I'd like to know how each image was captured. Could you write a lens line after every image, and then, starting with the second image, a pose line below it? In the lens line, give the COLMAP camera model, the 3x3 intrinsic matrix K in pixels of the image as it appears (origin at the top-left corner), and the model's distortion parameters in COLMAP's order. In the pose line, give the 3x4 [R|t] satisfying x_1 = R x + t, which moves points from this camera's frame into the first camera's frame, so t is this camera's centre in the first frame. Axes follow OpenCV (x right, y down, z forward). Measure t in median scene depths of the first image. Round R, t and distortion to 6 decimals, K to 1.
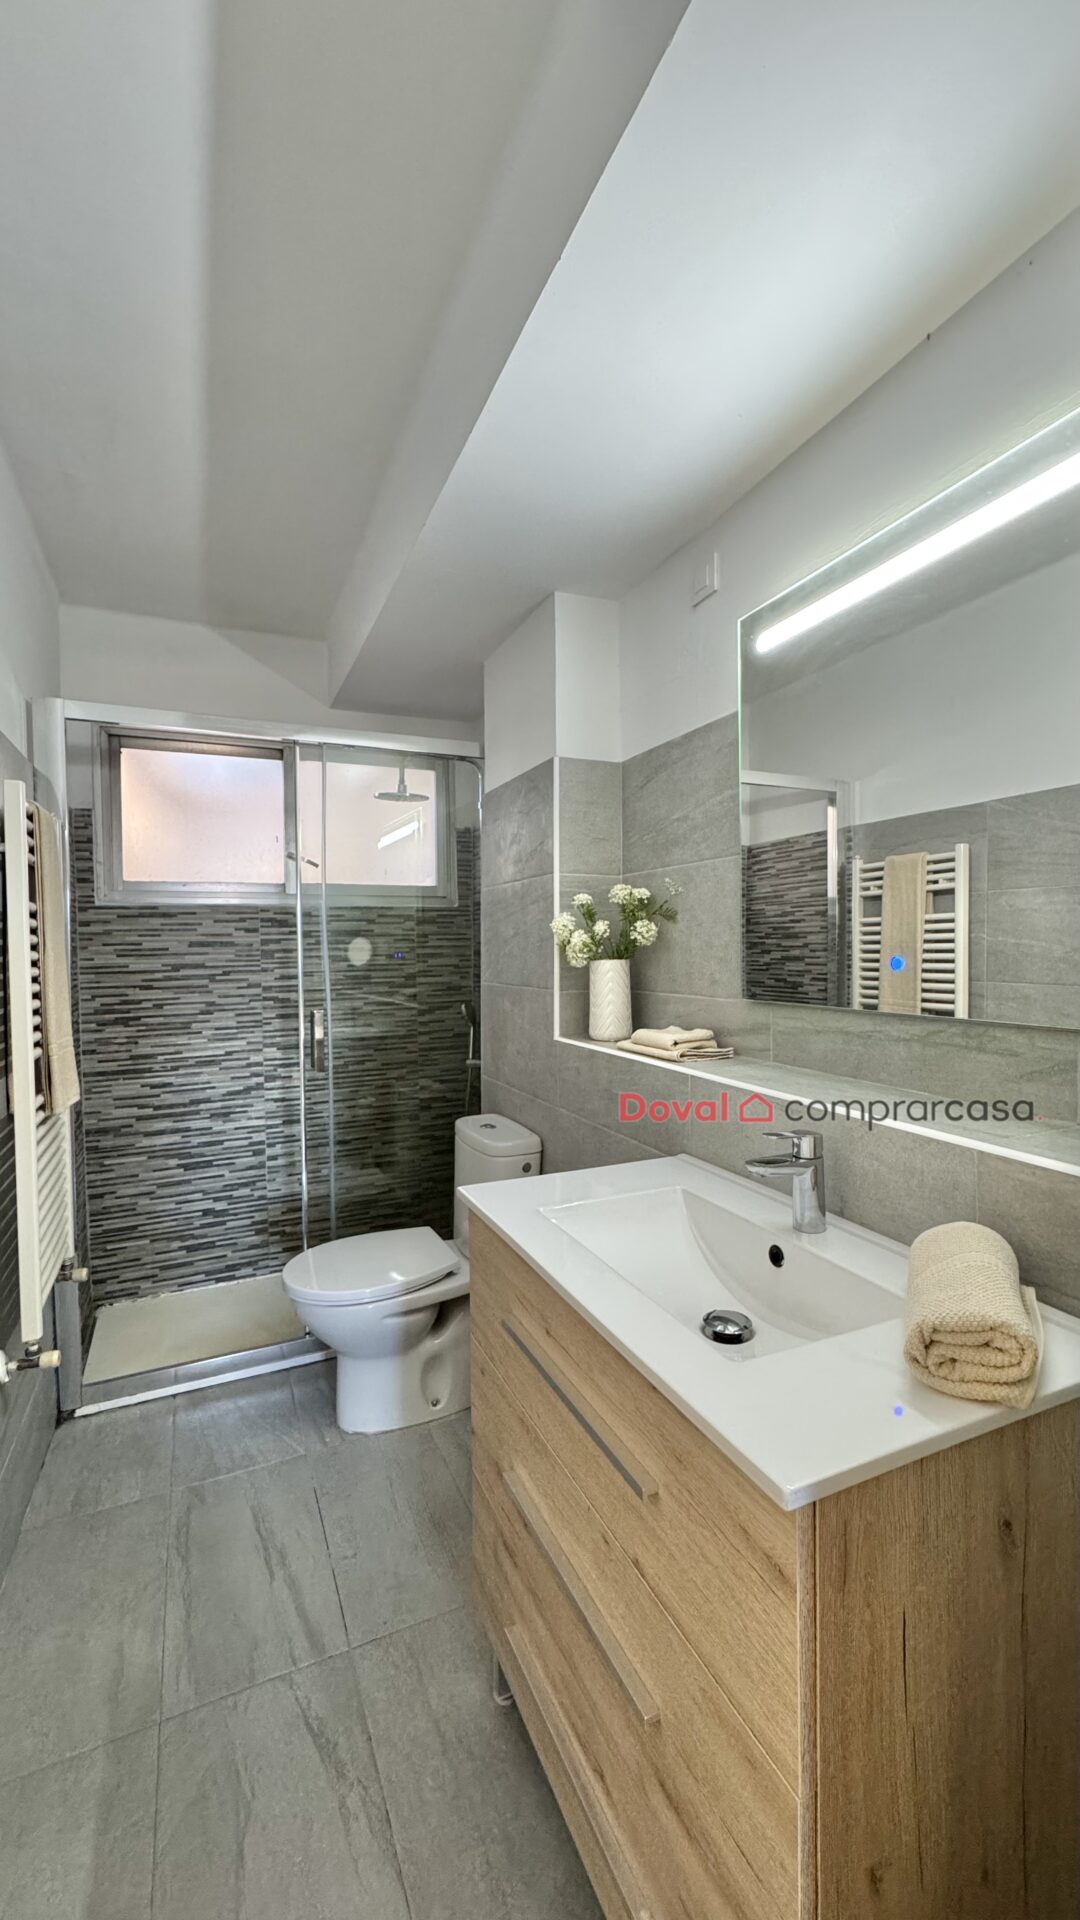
lens RADIAL K [[772.2, 0, 540.0], [0, 772.2, 960.0], [0, 0, 1]] dist [-0.000593, 0.000039]
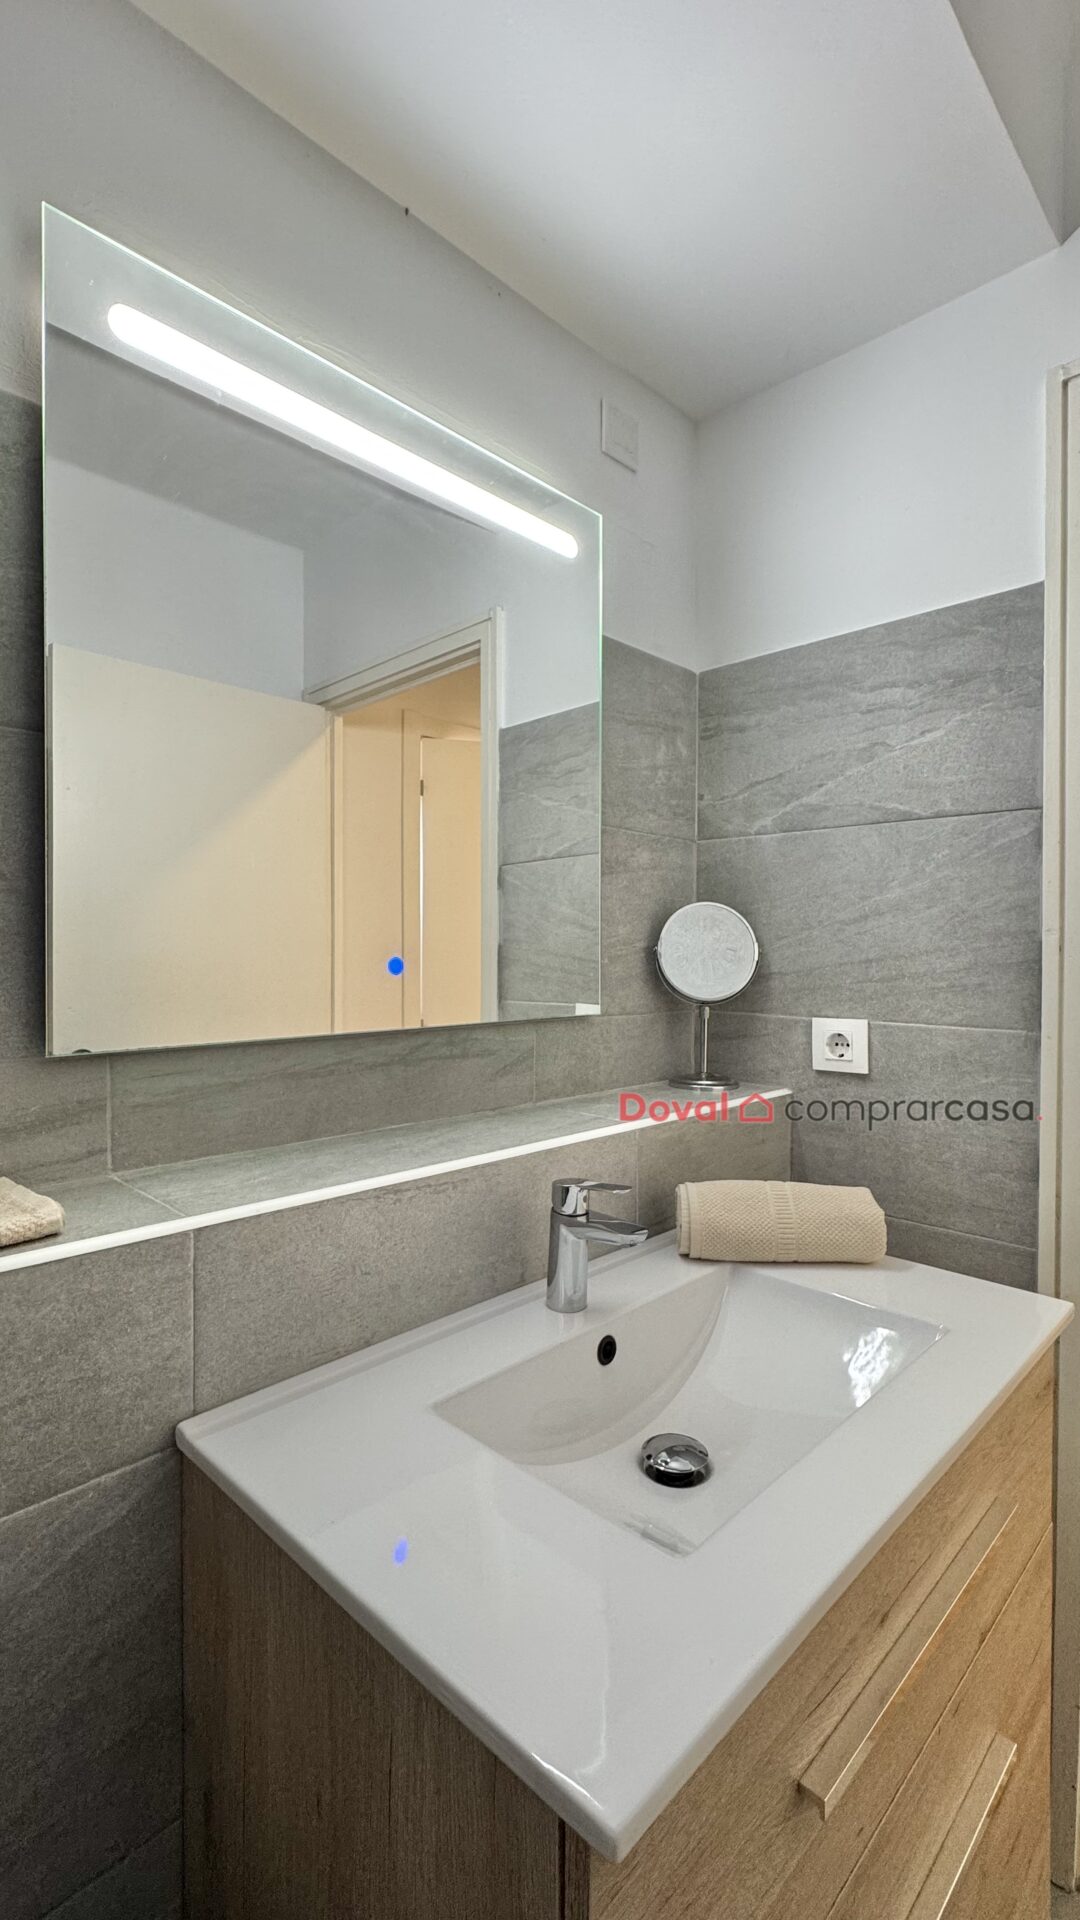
lens RADIAL K [[848.8, 0, 540.0], [0, 848.8, 960.0], [0, 0, 1]] dist [0.000496, 0.000020]
pose [[-0.371630, 0.010426, 0.928322, -0.174406], [0.022231, 0.999750, -0.002329, 0.001903], [-0.928115, 0.019772, -0.371769, 0.539751]]
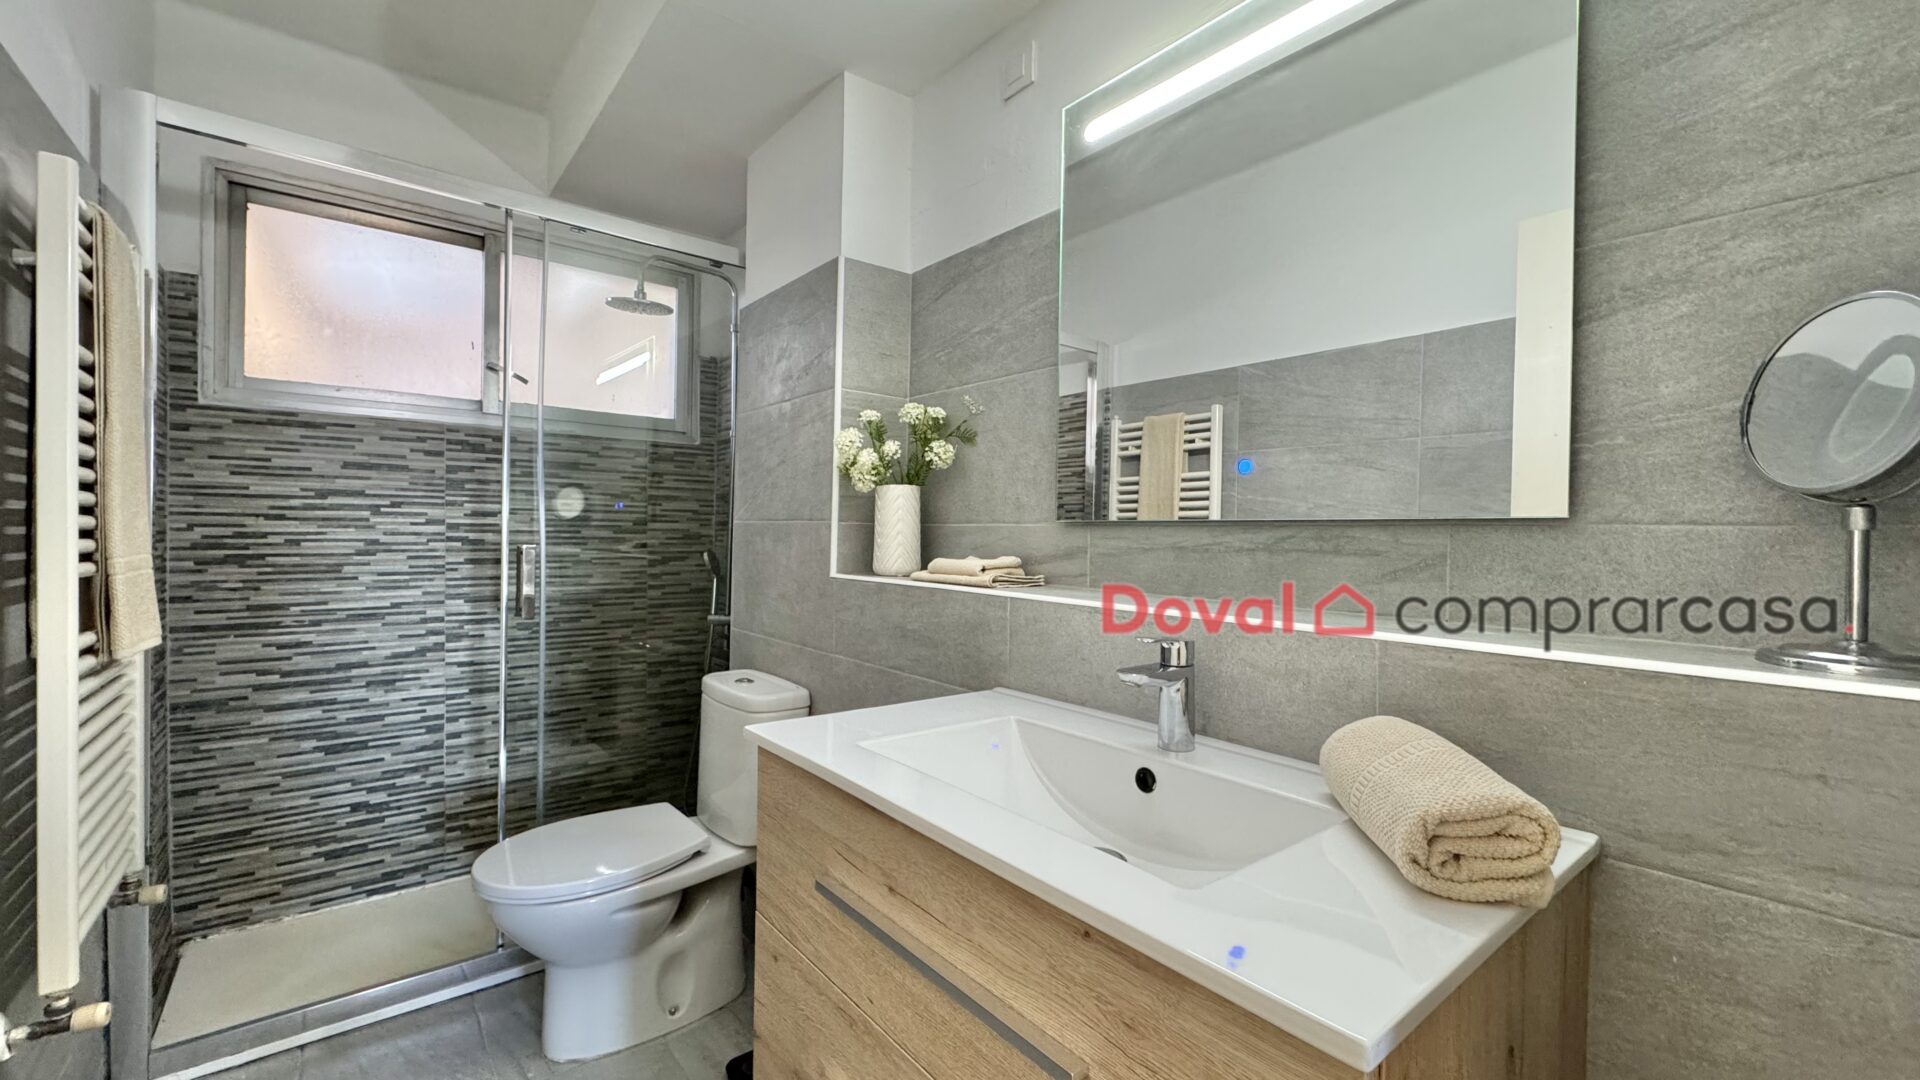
lens RADIAL K [[766.1, 0, 959.7], [0, 766.1, 541.7], [0, 0, 1]] dist [-0.000412, -0.000194]
pose [[0.965692, 0.027032, 0.258280, -0.049121], [-0.024632, 0.999618, -0.012523, 0.052701], [-0.258520, 0.005732, 0.965989, 0.088909]]
